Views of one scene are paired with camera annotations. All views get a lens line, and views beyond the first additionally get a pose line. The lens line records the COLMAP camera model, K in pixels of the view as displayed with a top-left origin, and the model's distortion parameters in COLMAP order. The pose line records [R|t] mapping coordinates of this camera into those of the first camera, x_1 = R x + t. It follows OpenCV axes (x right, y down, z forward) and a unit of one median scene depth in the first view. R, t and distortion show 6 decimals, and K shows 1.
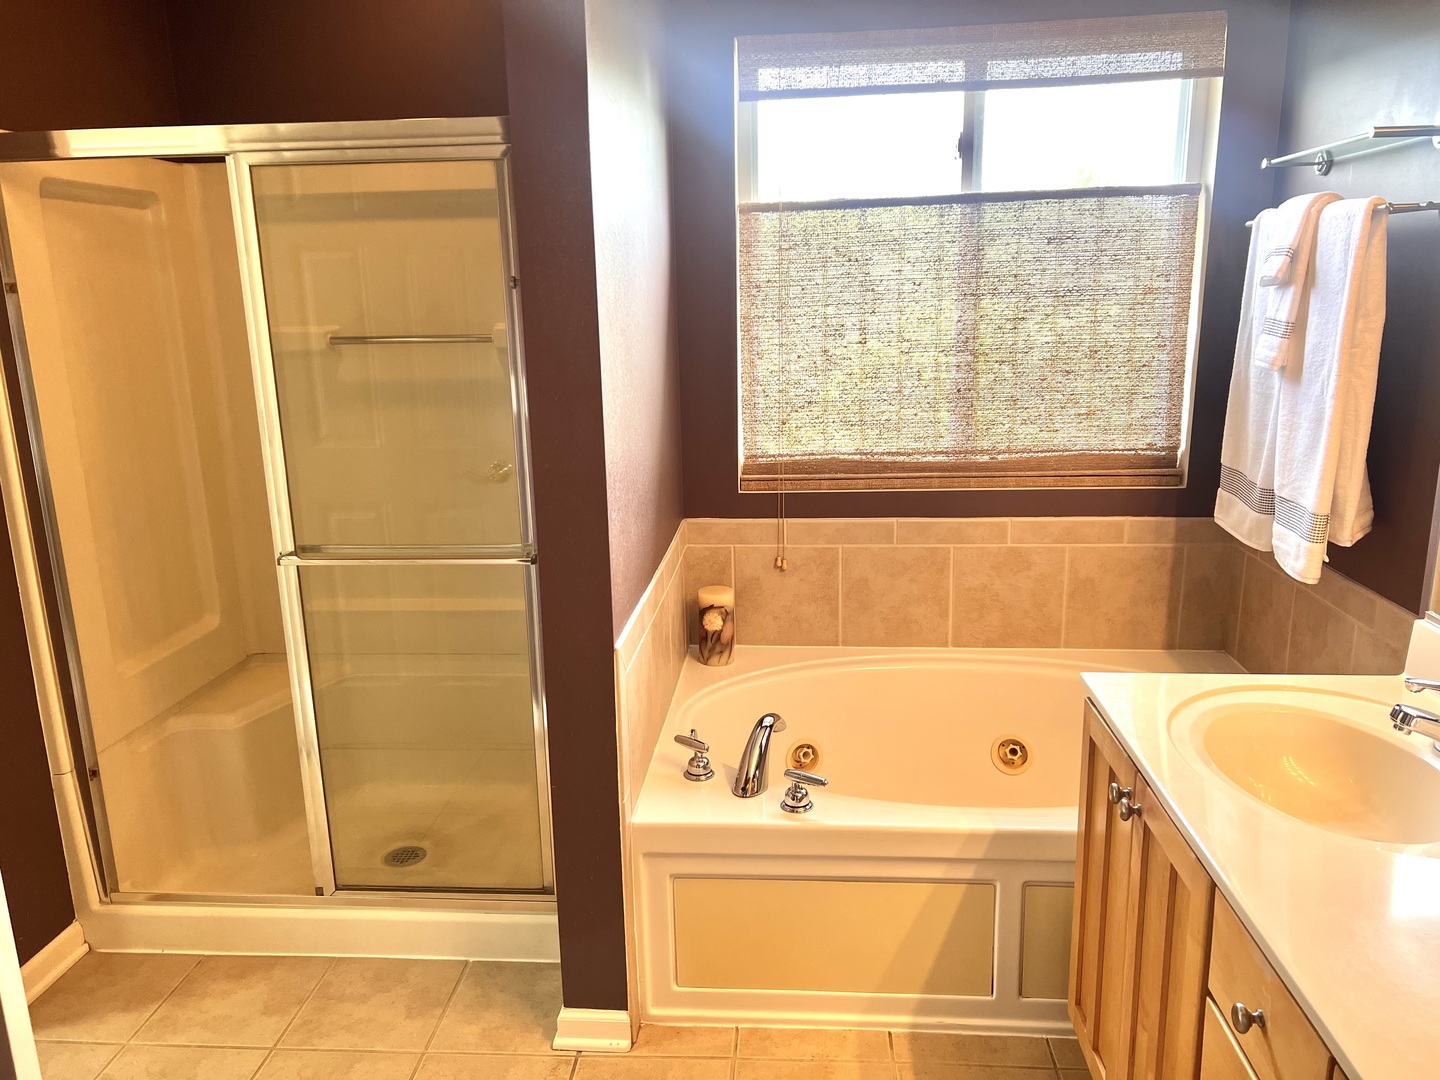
lens RADIAL K [[1095.5, 0, 726.1], [0, 1095.5, 544.5], [0, 0, 1]] dist [0.020384, -0.027850]
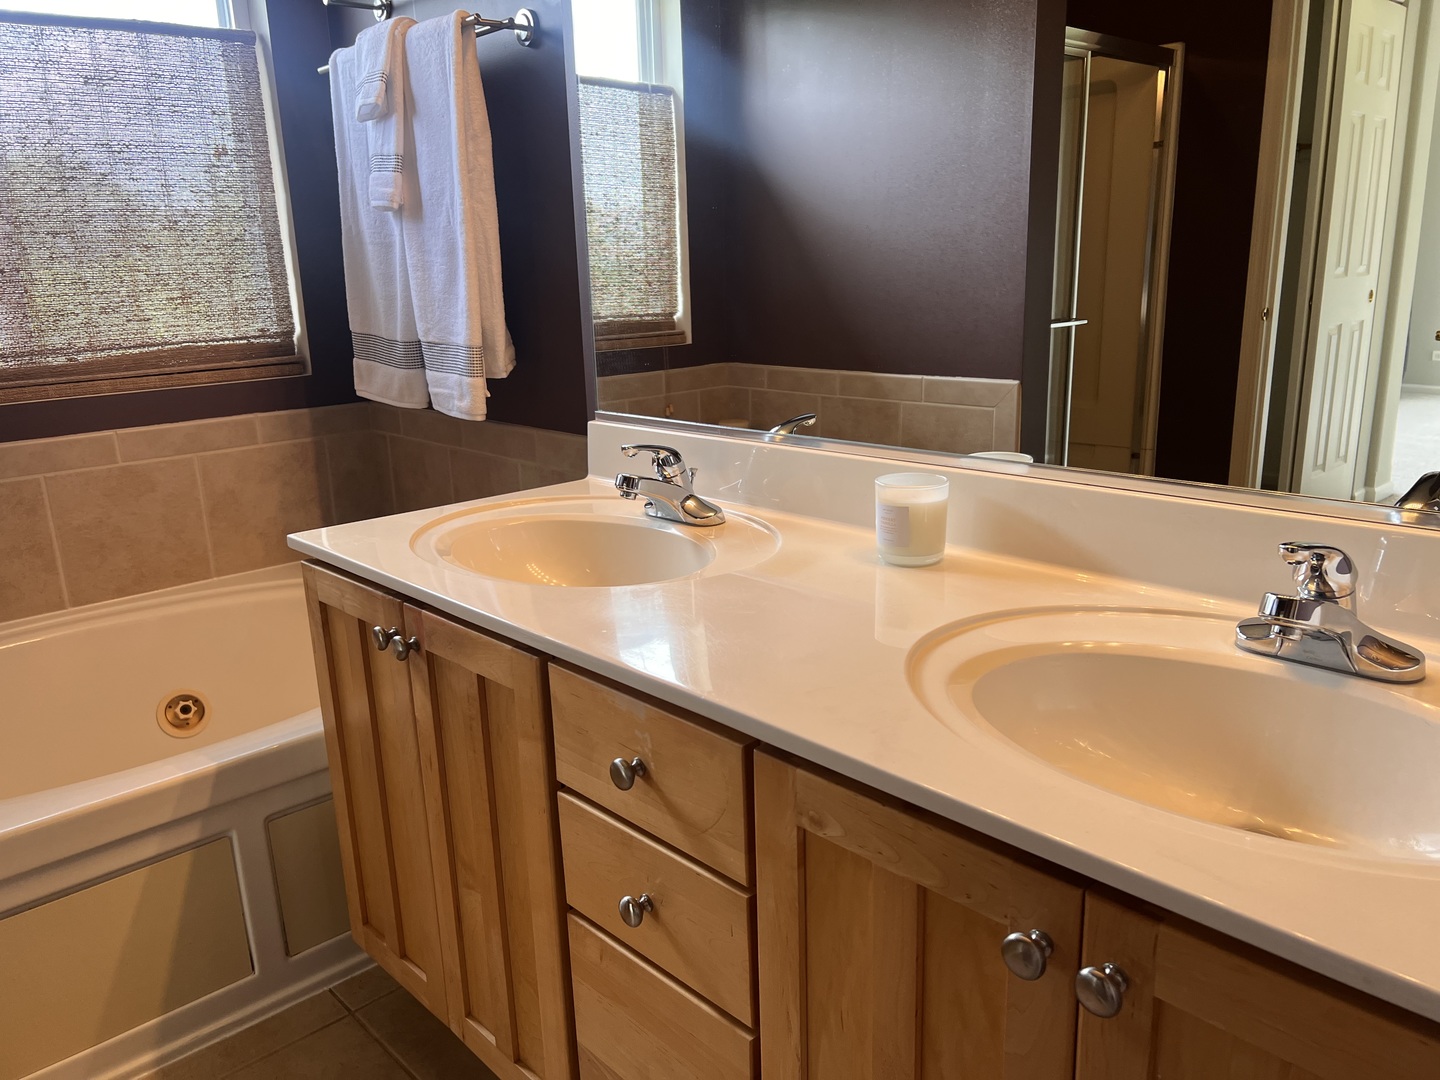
lens RADIAL K [[1095.5, 0, 722.3], [0, 1095.5, 552.0], [0, 0, 1]] dist [0.020384, -0.027850]
pose [[0.677630, -0.195362, 0.708979, -0.028909], [0.191054, 0.977733, 0.086813, 0.081826], [-0.710152, 0.076626, 0.699866, 0.131512]]
